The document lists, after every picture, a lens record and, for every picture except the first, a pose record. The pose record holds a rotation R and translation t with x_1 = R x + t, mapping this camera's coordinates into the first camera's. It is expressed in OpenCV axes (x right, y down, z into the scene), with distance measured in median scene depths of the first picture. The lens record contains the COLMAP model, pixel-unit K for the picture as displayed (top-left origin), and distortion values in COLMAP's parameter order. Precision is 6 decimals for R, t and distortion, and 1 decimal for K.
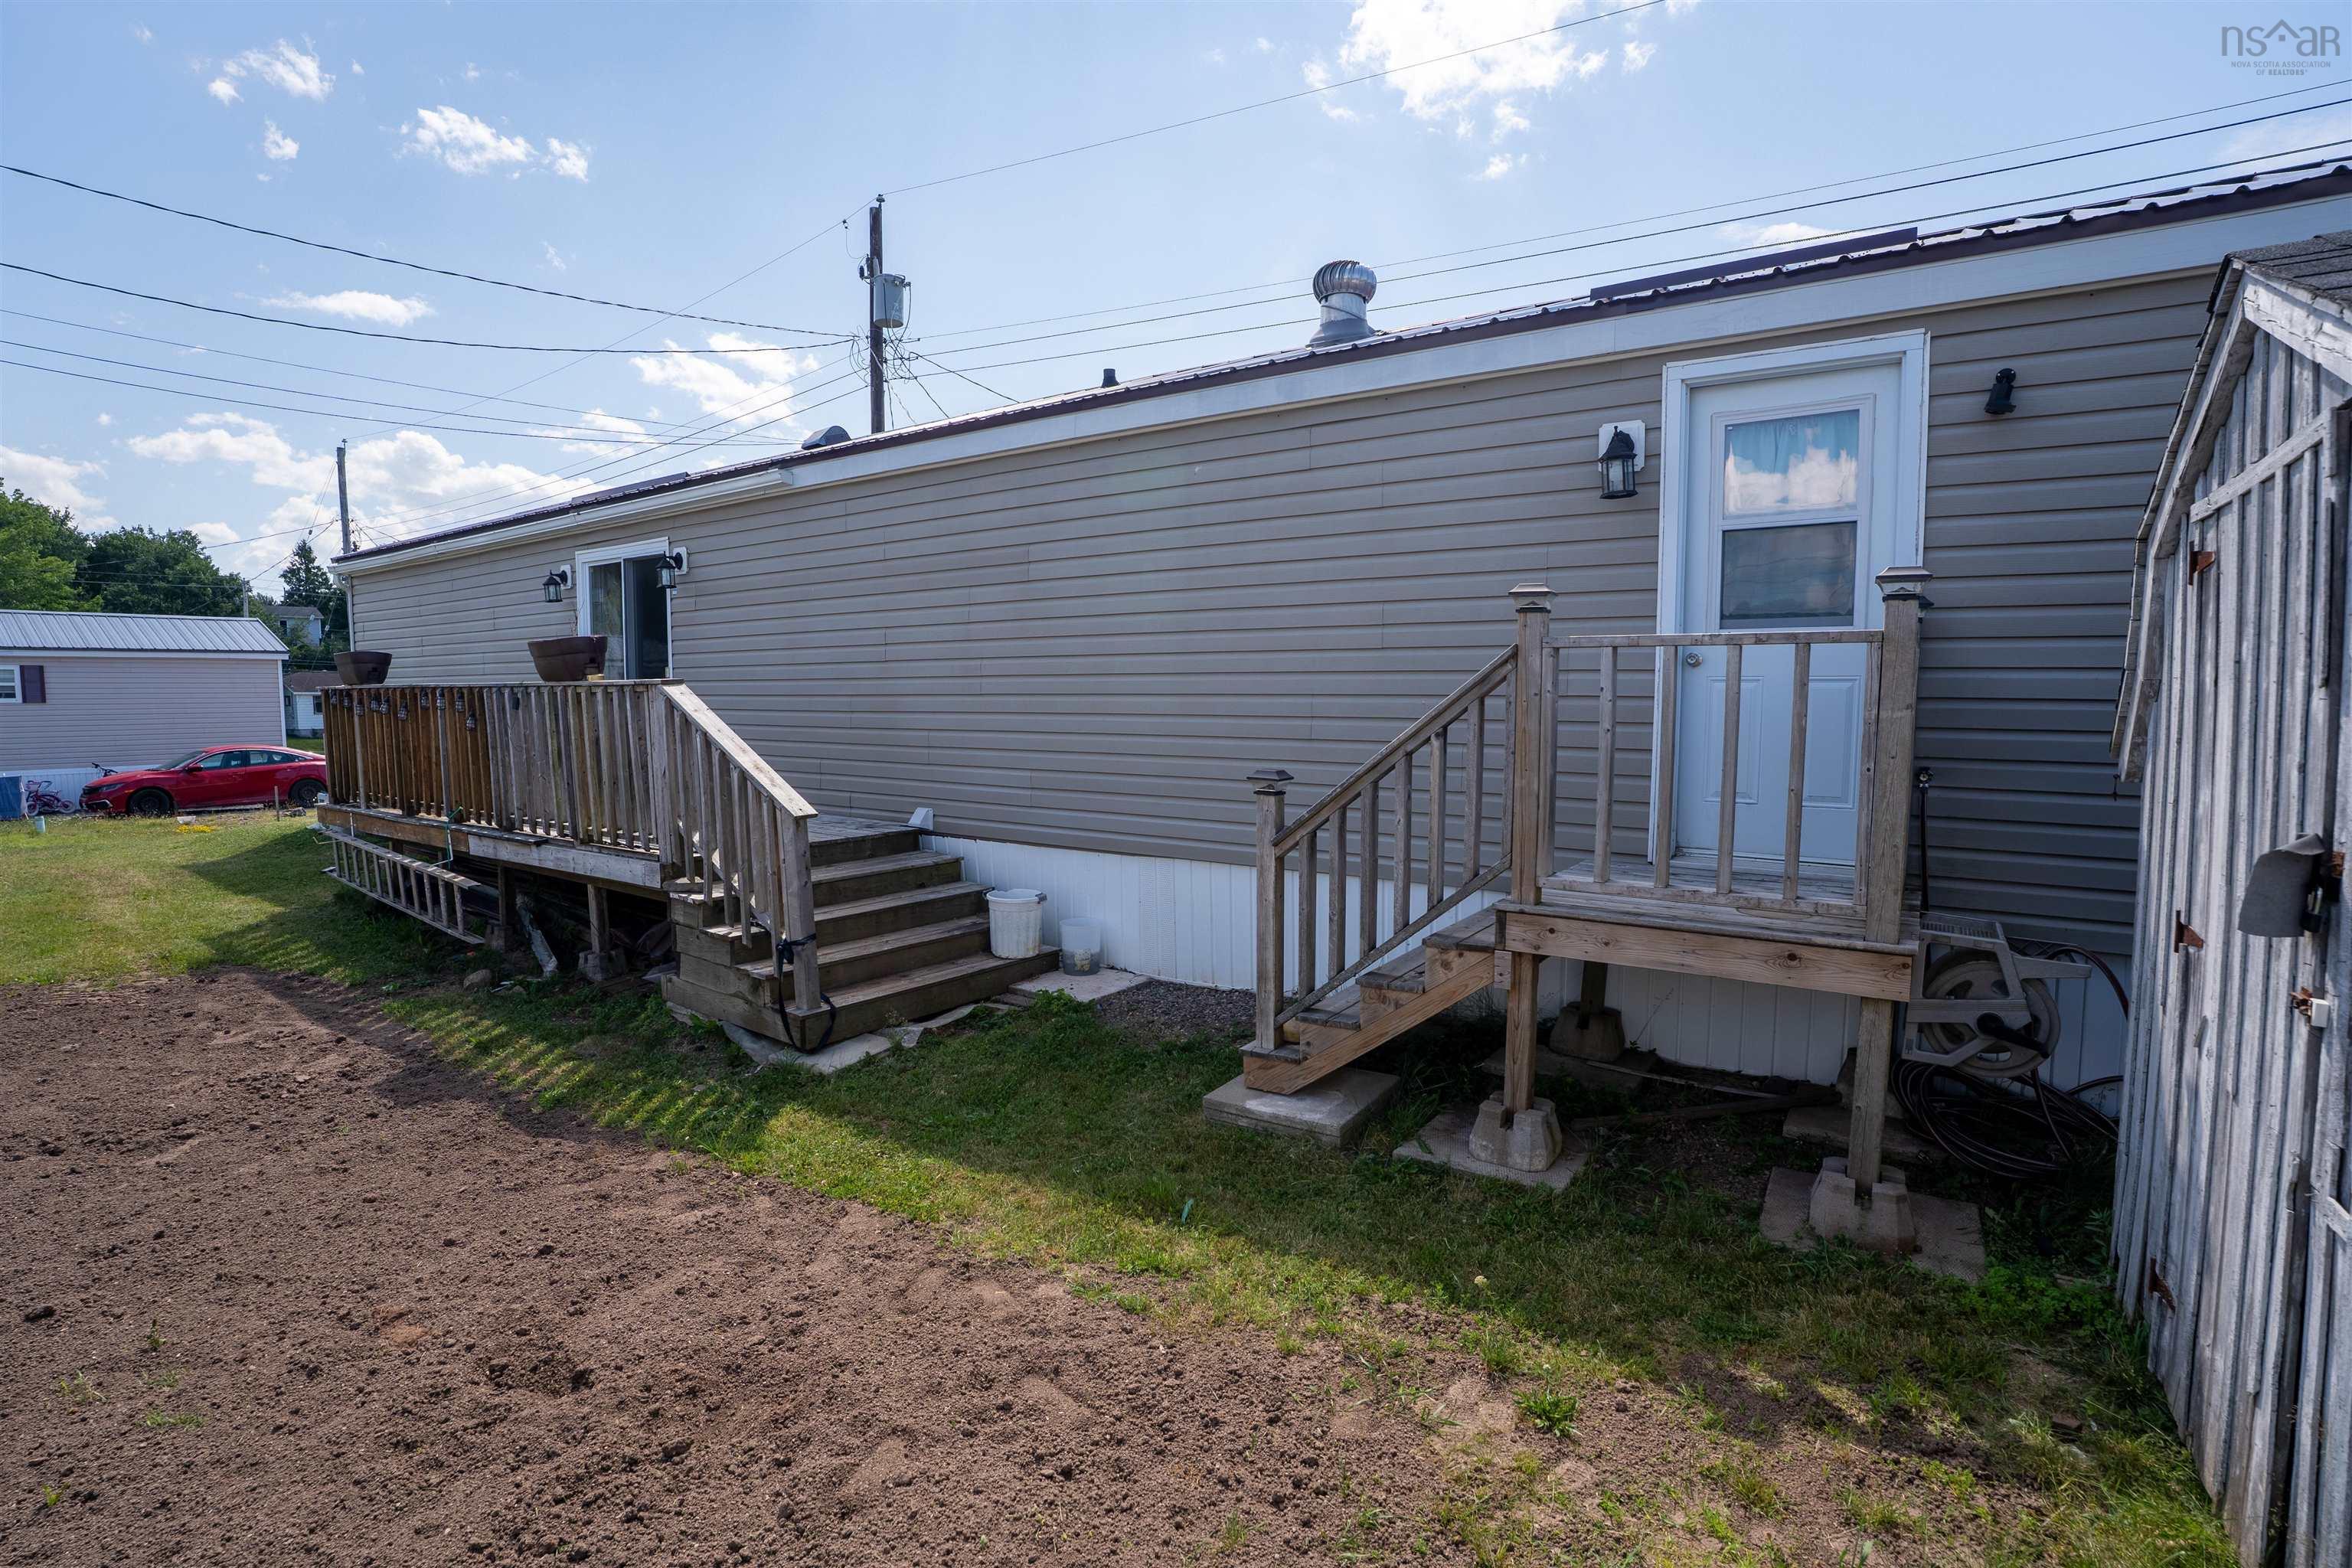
lens RADIAL K [[1086.1, 0, 1168.3], [0, 1086.1, 783.5], [0, 0, 1]] dist [0.005037, 0.000546]
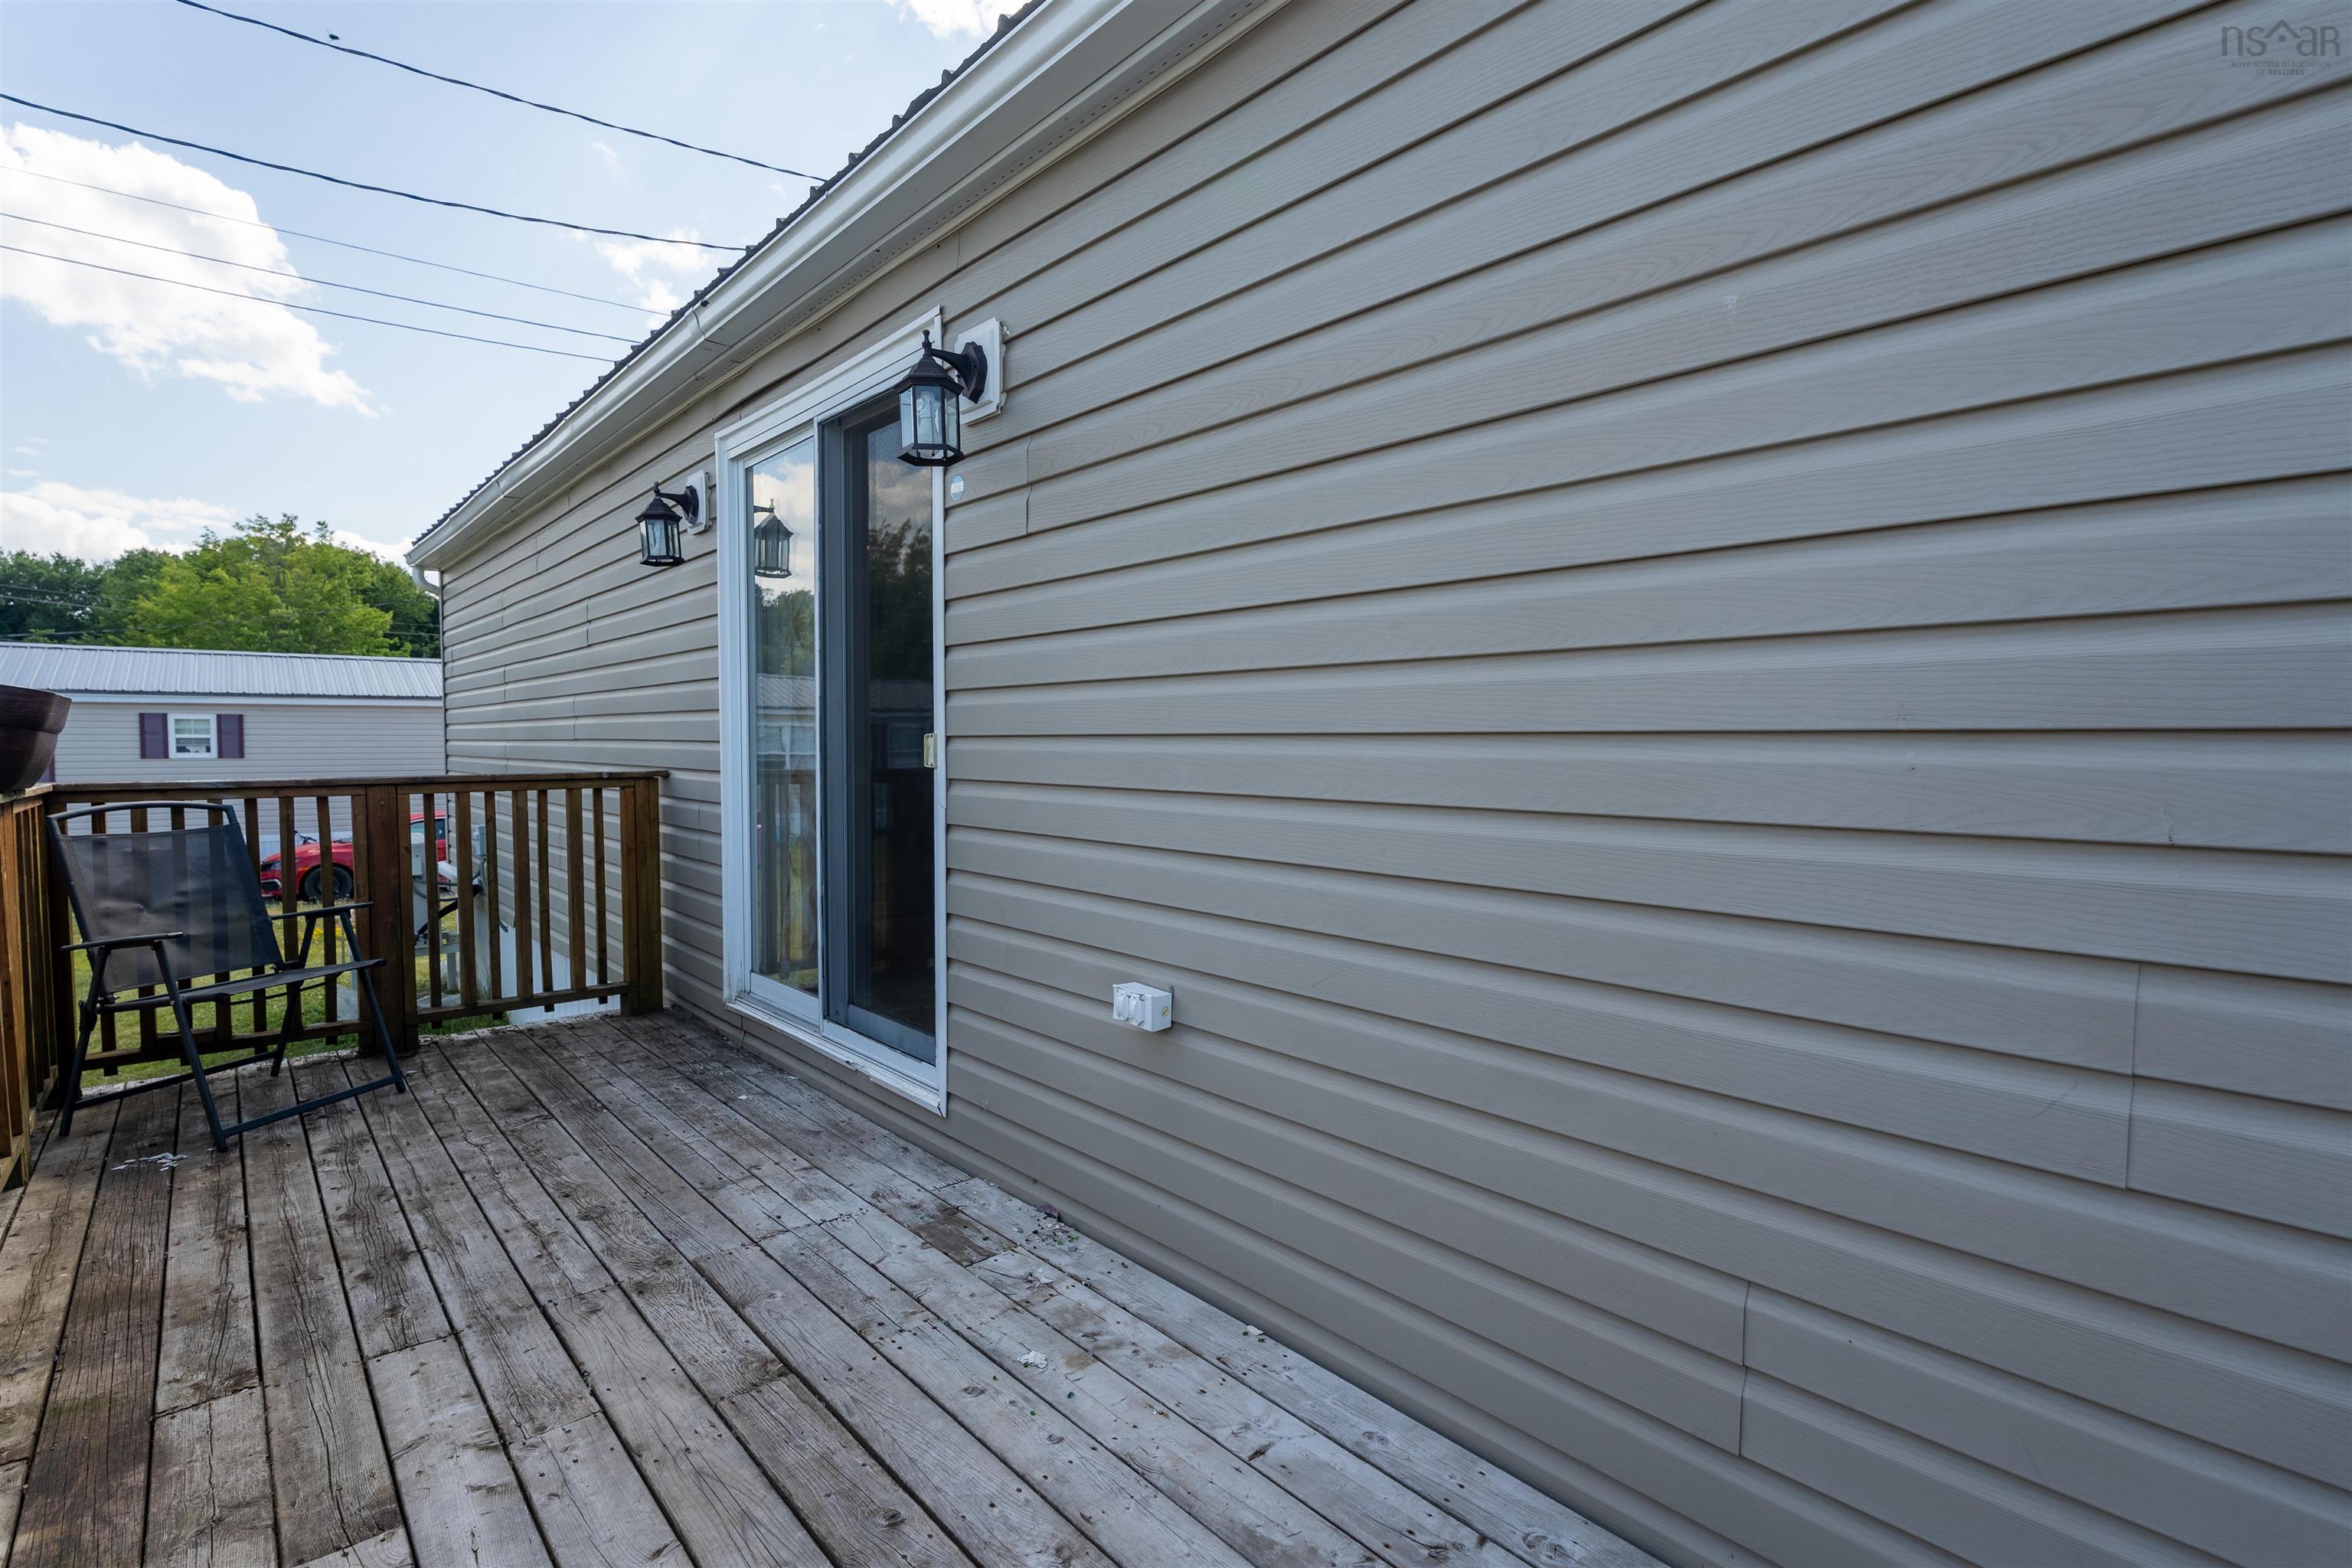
lens RADIAL K [[1099.7, 0, 1141.9], [0, 1099.7, 838.2], [0, 0, 1]] dist [0.000351, -0.000388]
pose [[0.973785, 0.029117, -0.225598, -0.469580], [-0.028354, 0.999576, 0.006622, -0.115698], [0.225695, -0.000052, 0.974198, 1.010903]]
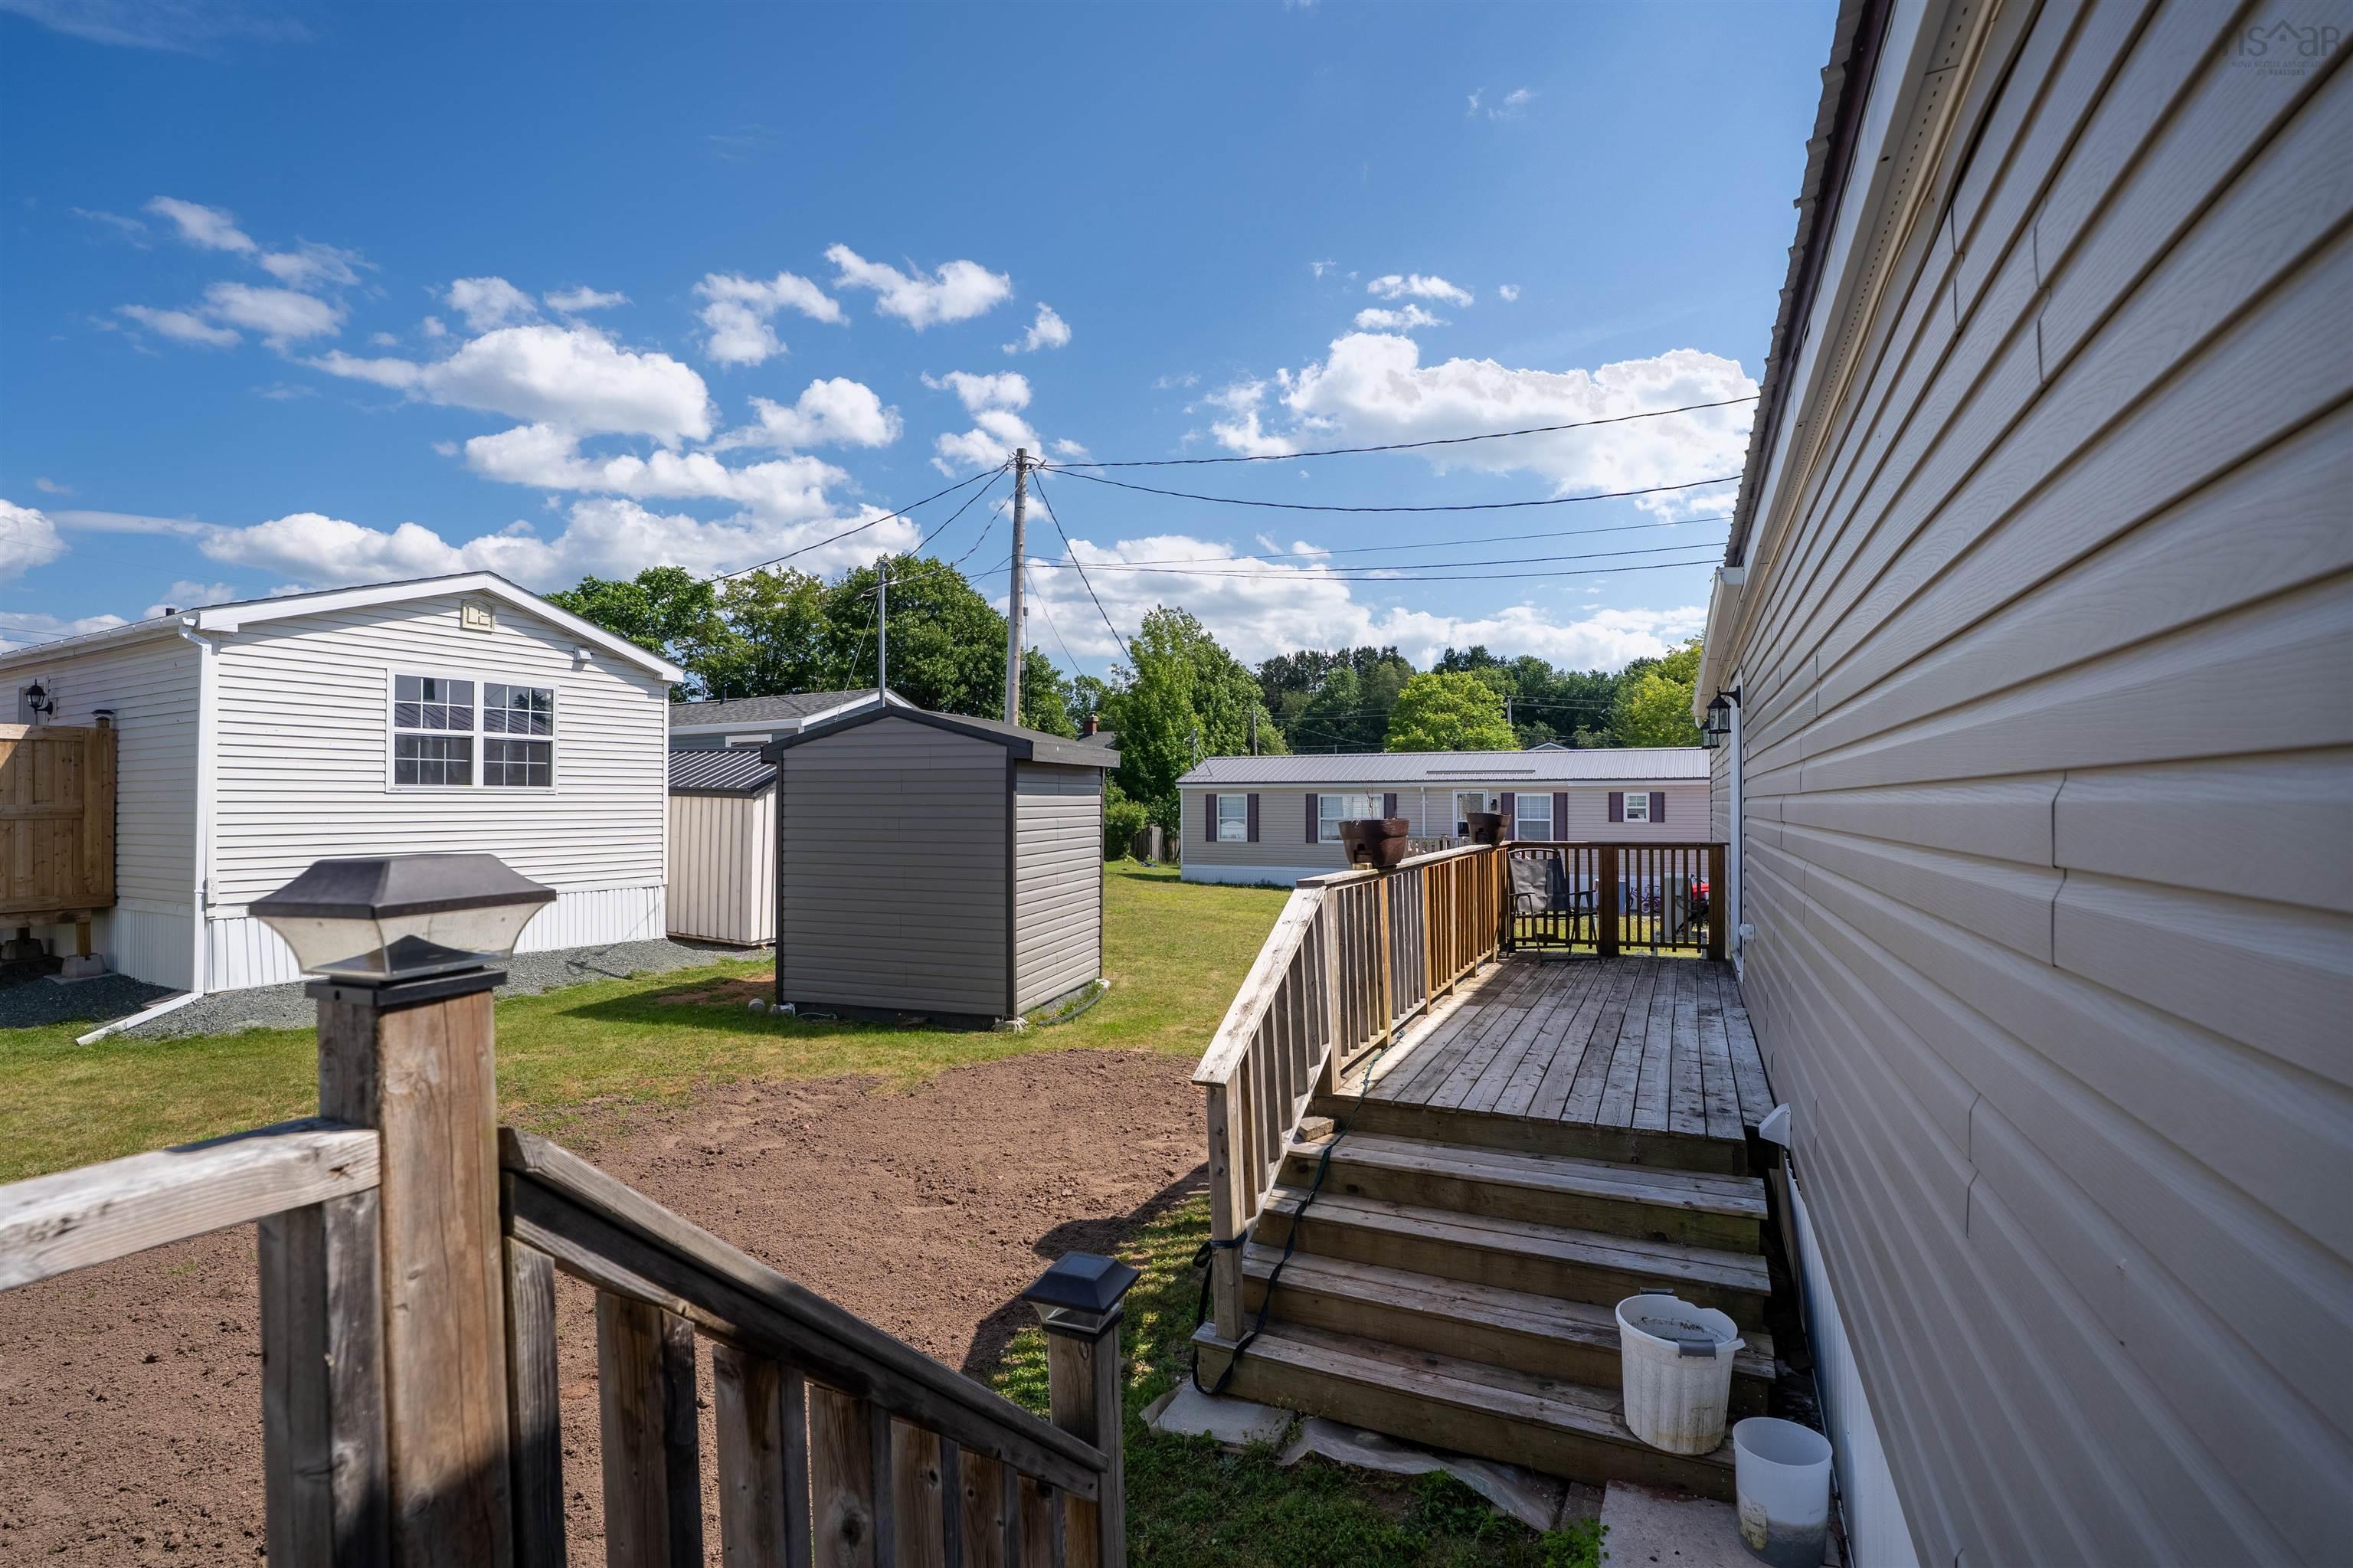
lens RADIAL K [[1140.8, 0, 1151.1], [0, 1140.8, 794.4], [0, 0, 1]] dist [-0.108105, 0.072201]
pose [[0.183388, 0.007029, -0.983016, 0.337135], [-0.092638, 0.995648, -0.010163, -0.125032], [0.978666, 0.092928, 0.183241, 0.626510]]
